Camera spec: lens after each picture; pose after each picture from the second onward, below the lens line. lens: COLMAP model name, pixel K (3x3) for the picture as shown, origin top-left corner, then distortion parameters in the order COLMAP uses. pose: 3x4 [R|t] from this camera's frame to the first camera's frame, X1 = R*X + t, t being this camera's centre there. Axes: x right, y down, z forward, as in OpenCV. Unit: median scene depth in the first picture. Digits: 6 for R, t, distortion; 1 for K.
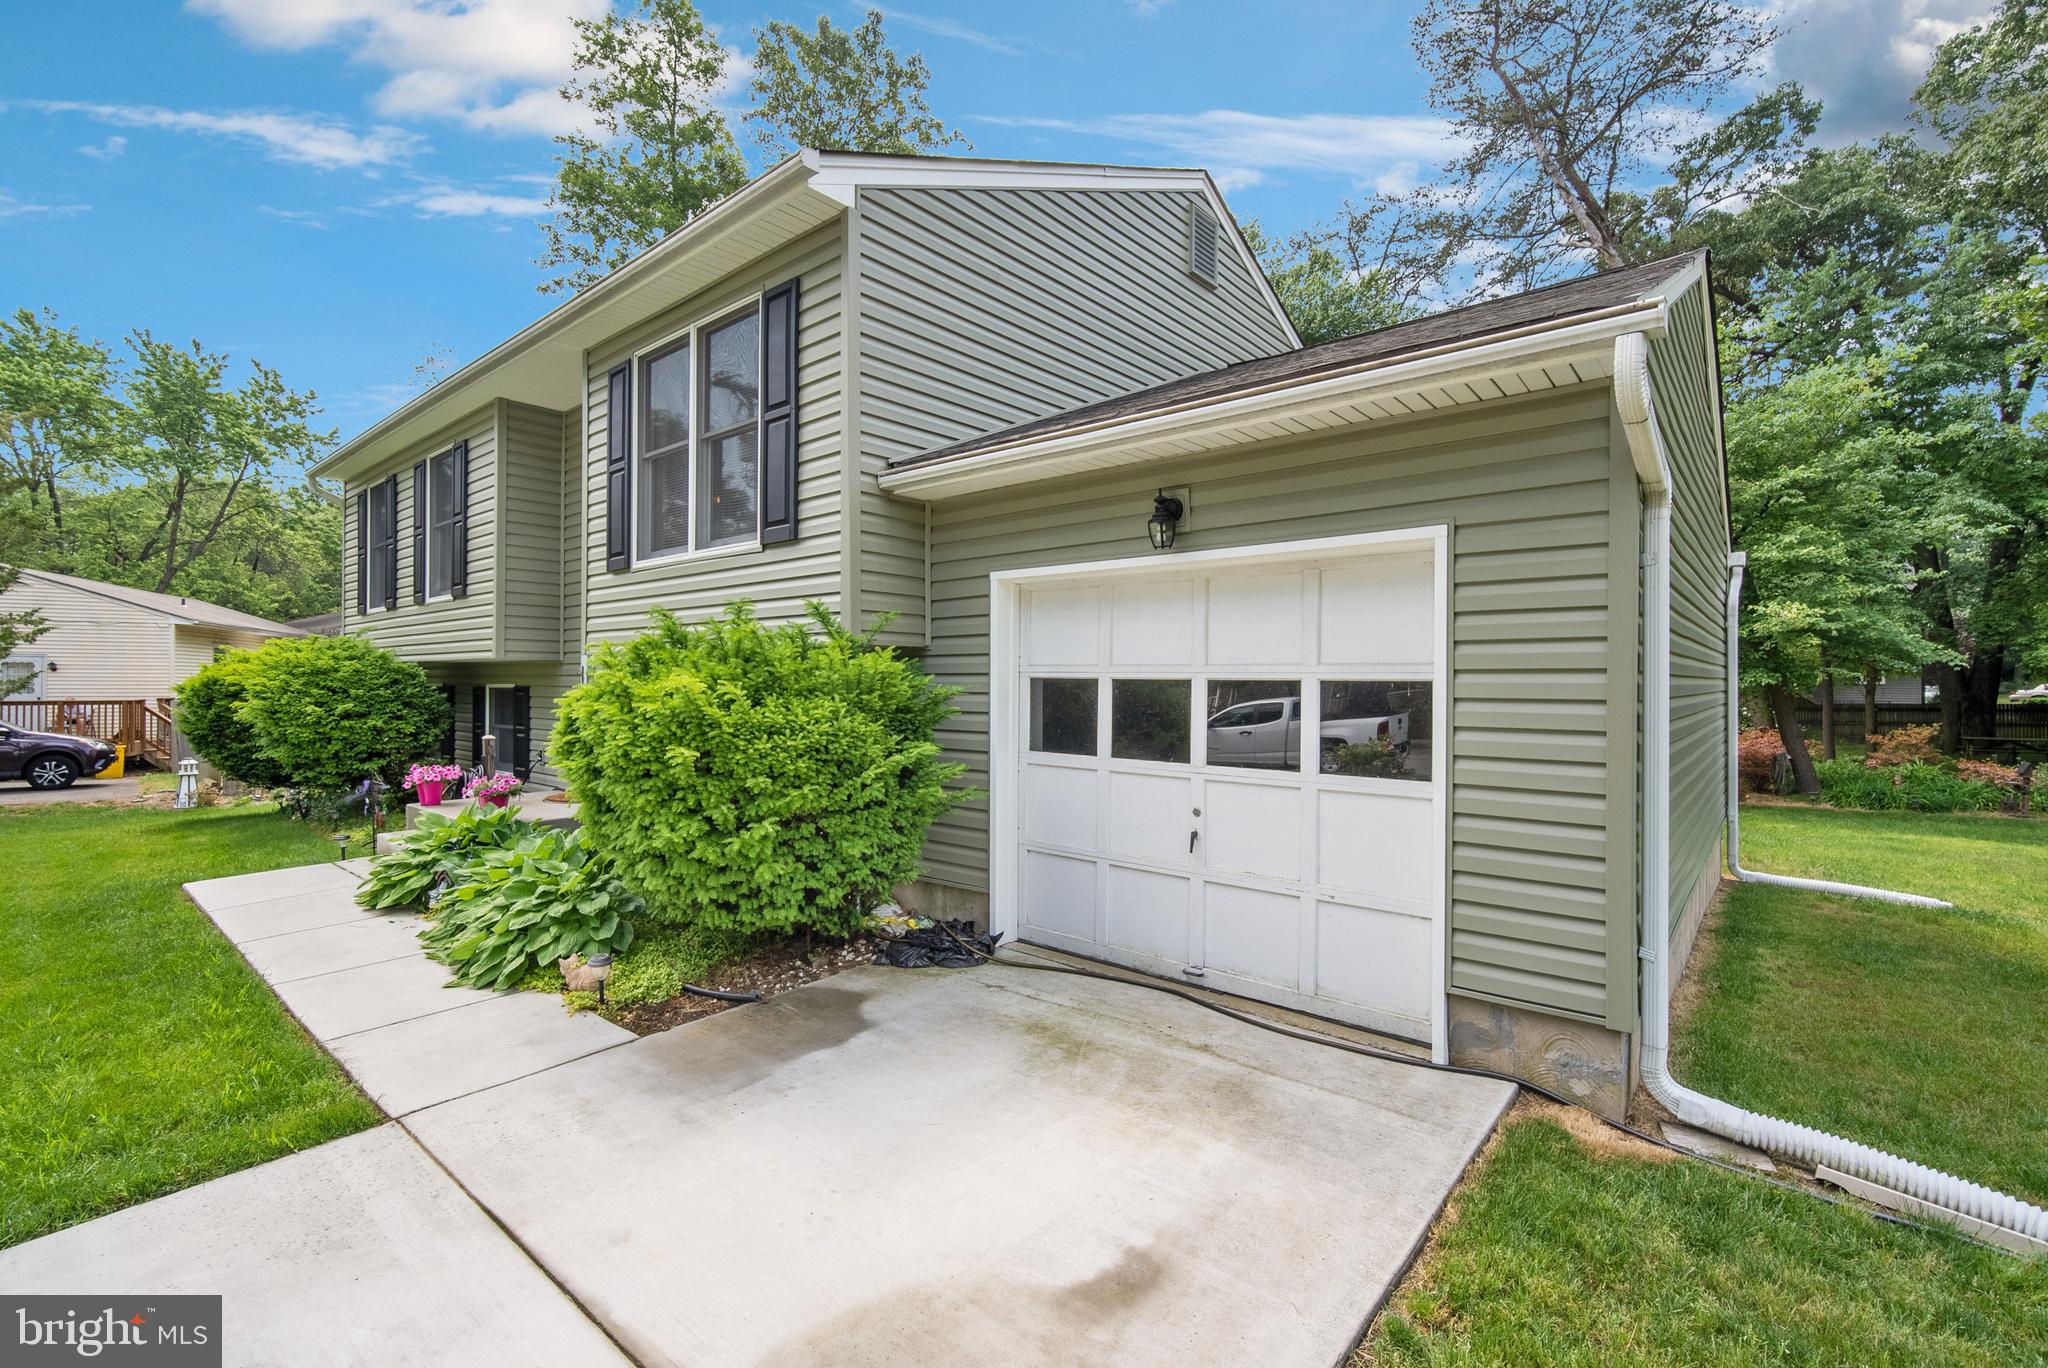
lens RADIAL K [[893.1, 0, 1034.7], [0, 893.1, 680.4], [0, 0, 1]] dist [-0.004199, 0.001029]
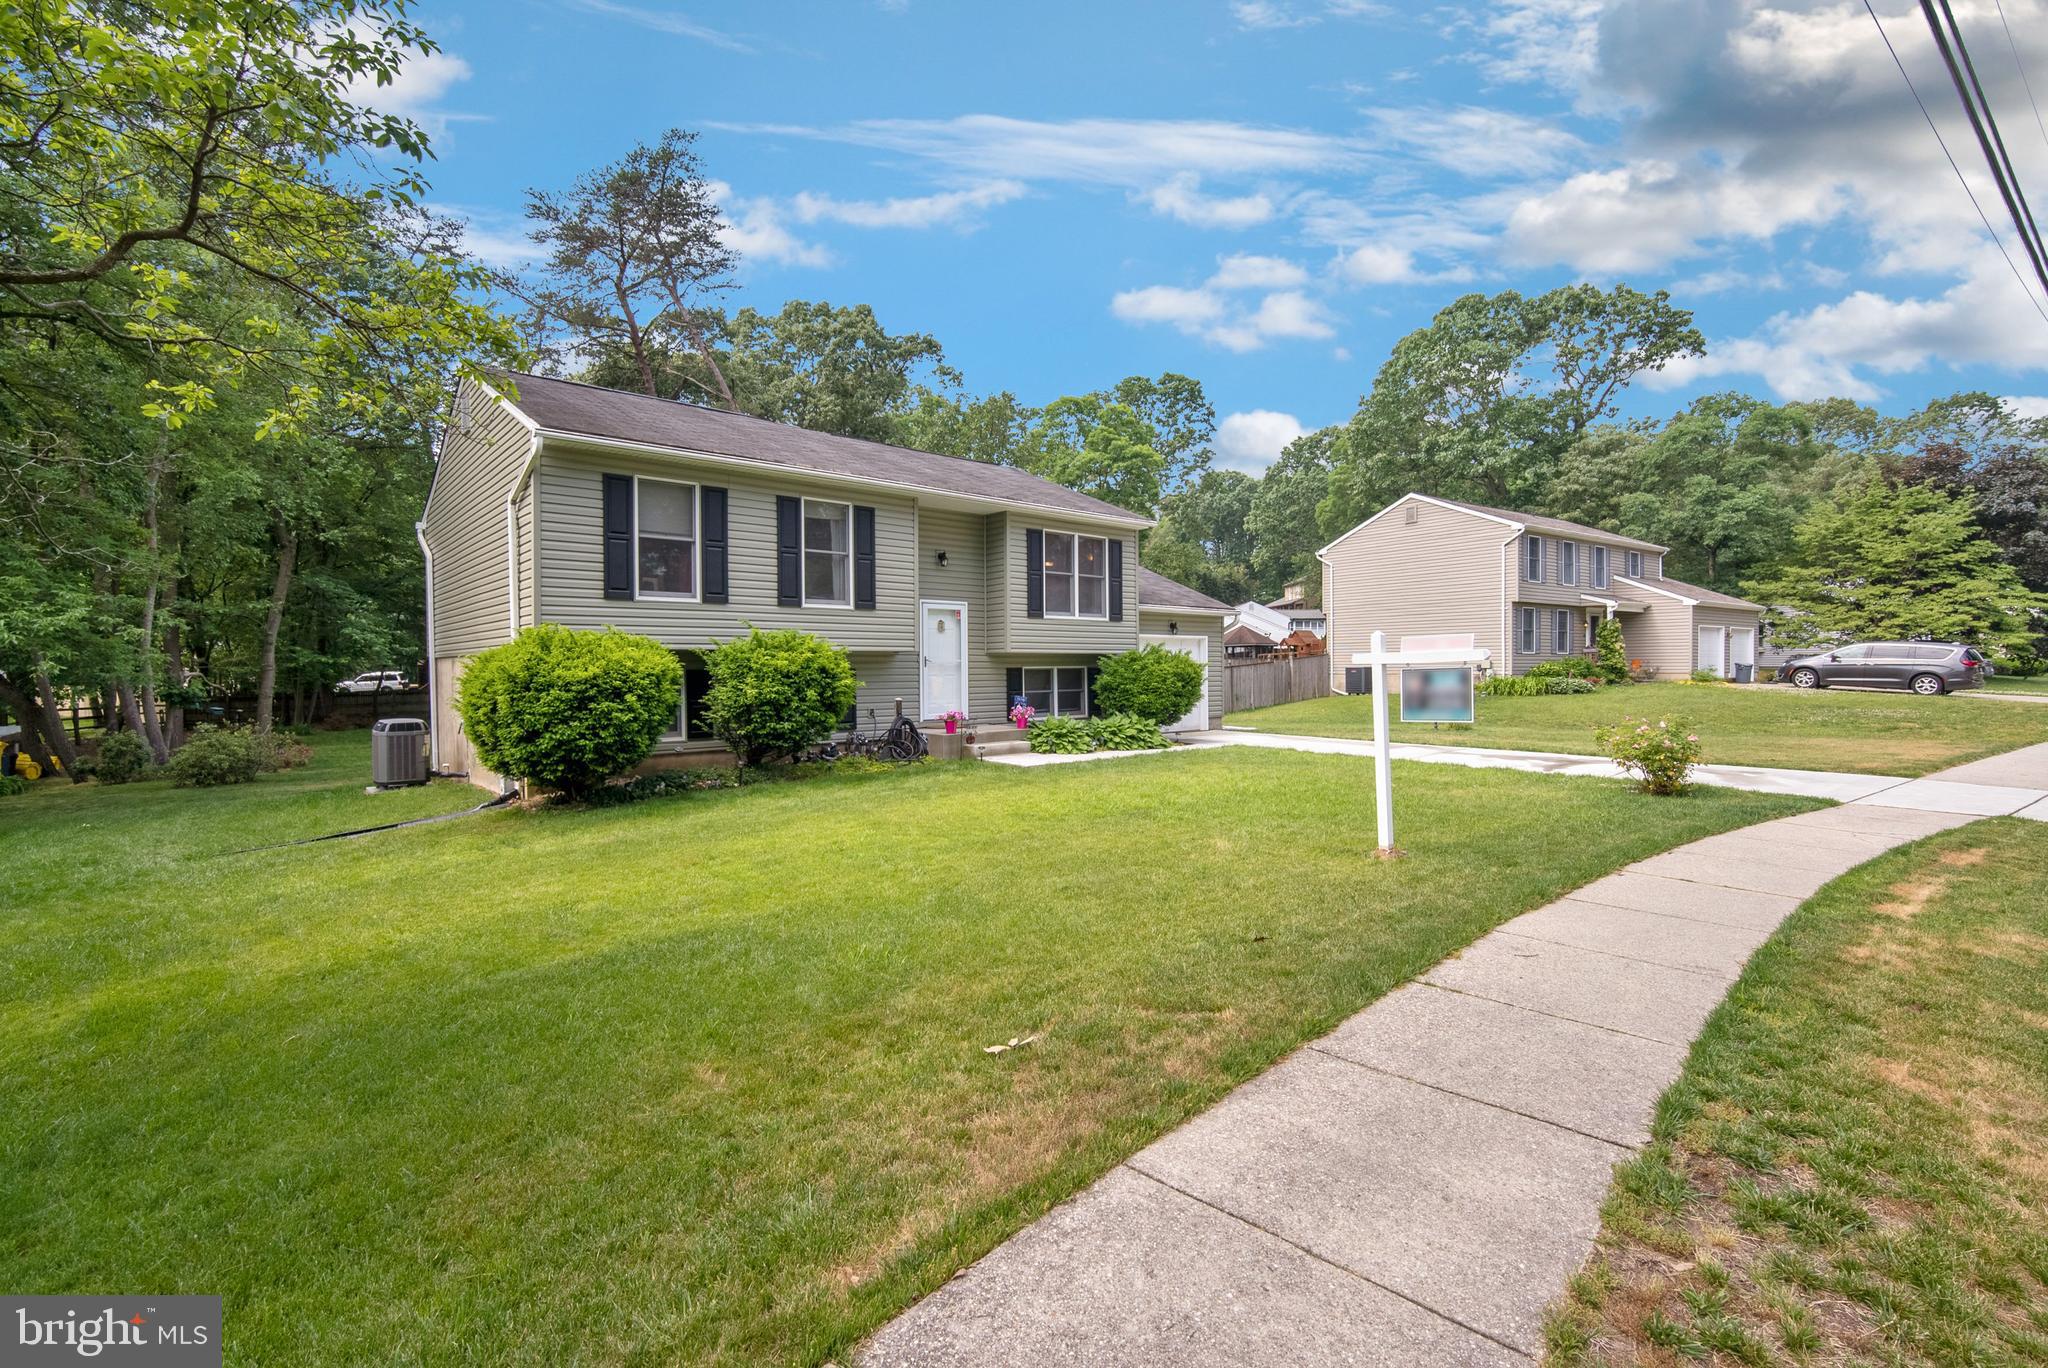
lens RADIAL K [[905.7, 0, 1036.1], [0, 905.7, 670.6], [0, 0, 1]] dist [-0.011671, 0.000585]
pose [[0.139905, -0.007478, 0.990137, -1.243640], [0.005190, 0.999963, 0.006819, 0.000478], [-0.990151, 0.004184, 0.139939, 0.290650]]
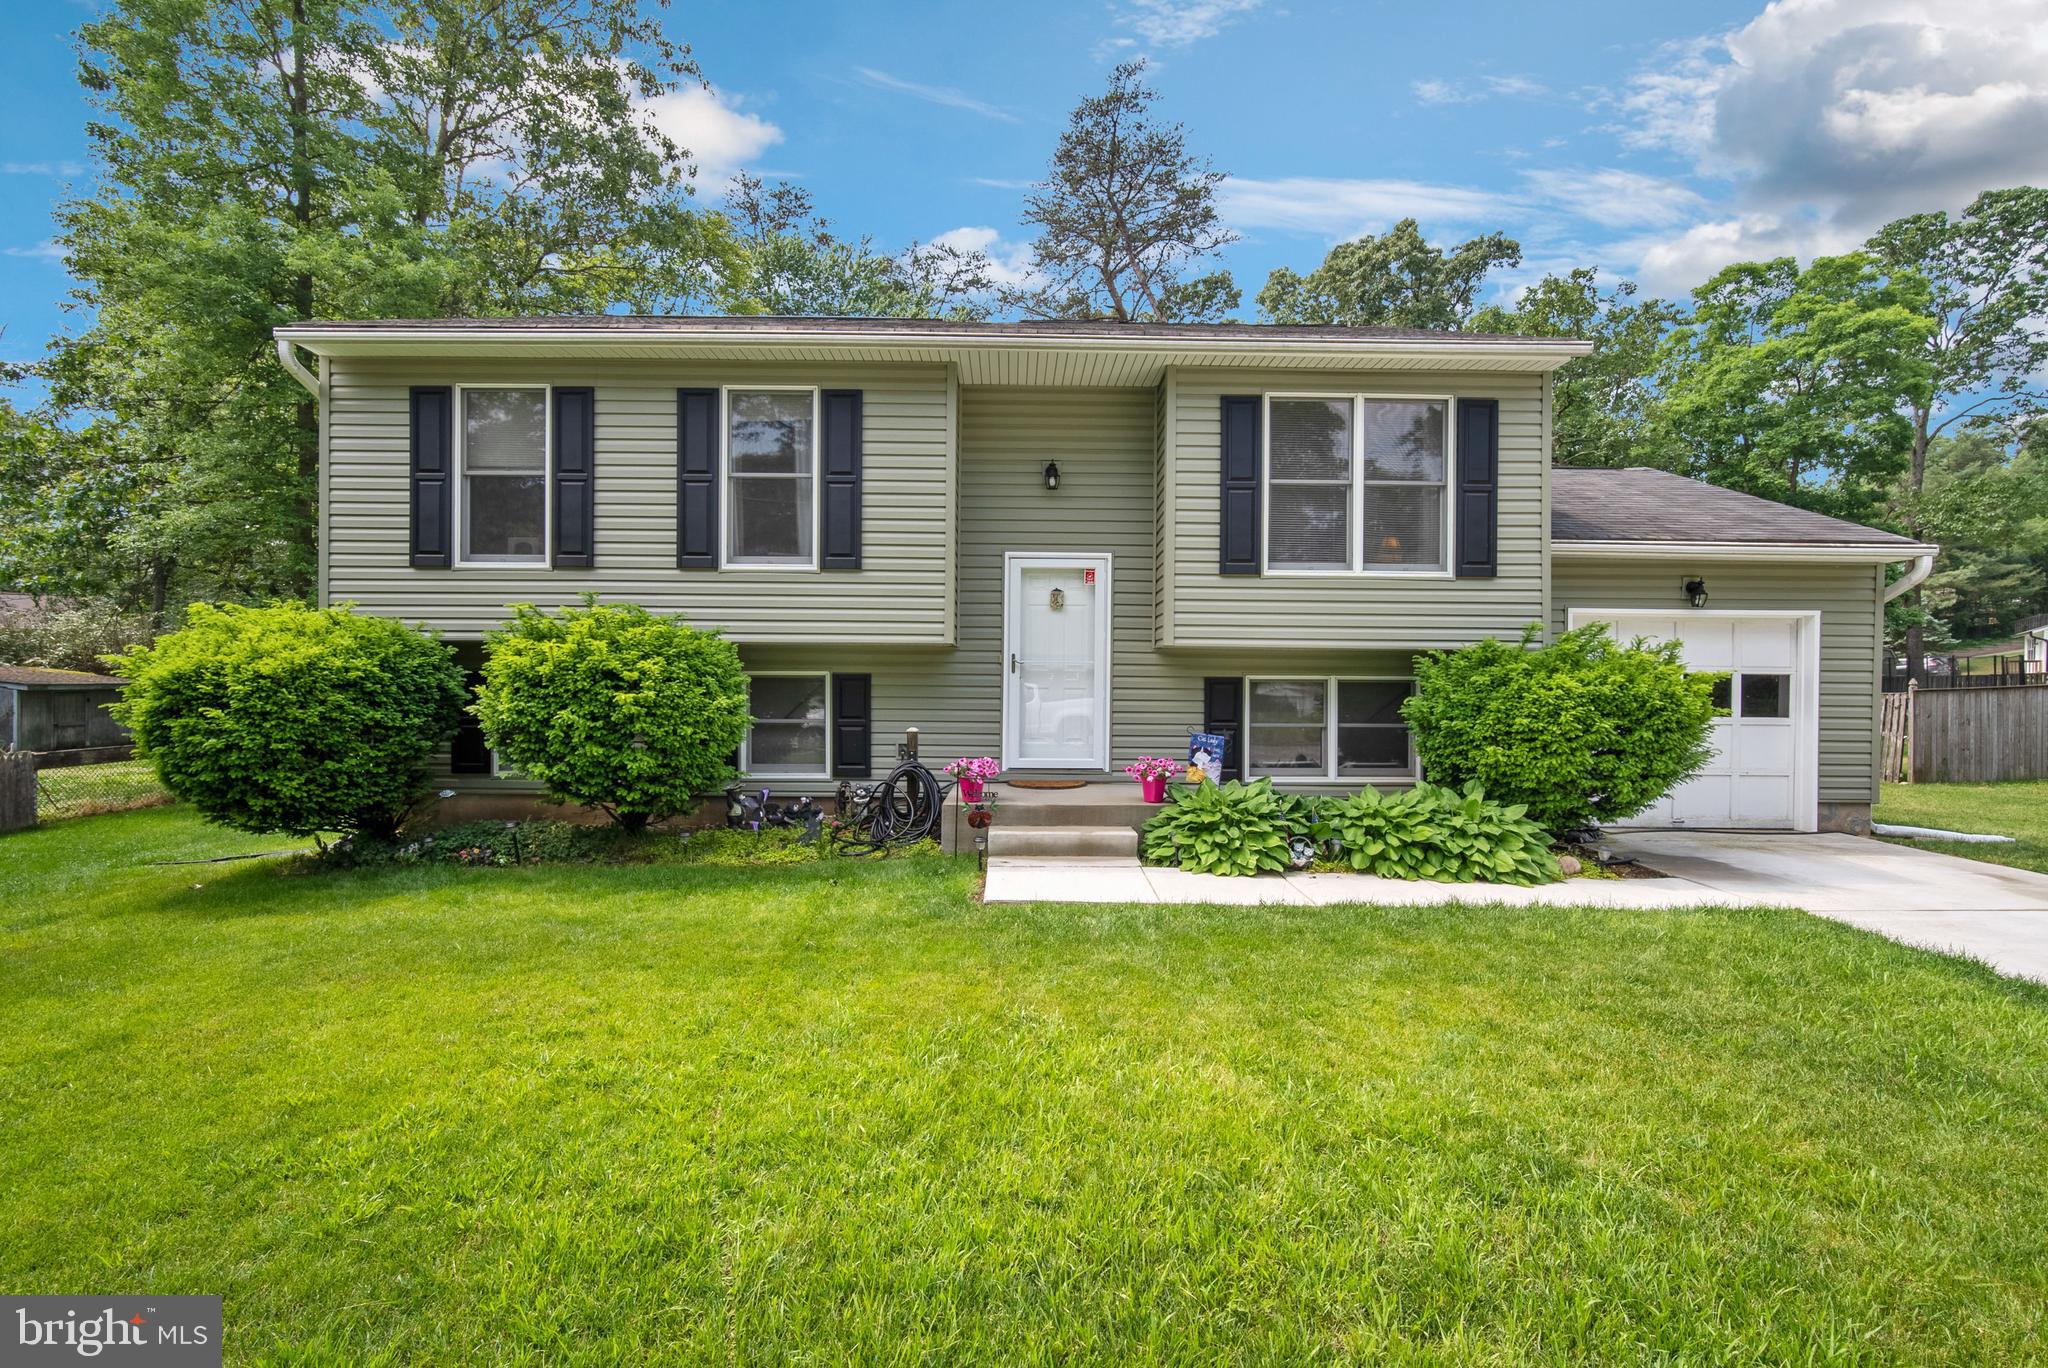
lens RADIAL K [[895.5, 0, 1026.2], [0, 895.5, 680.8], [0, 0, 1]] dist [-0.010921, 0.002890]
pose [[0.757112, -0.000639, 0.653285, -0.629237], [-0.007111, 0.999932, 0.009220, 0.002375], [-0.653247, -0.011626, 0.757056, 0.130933]]
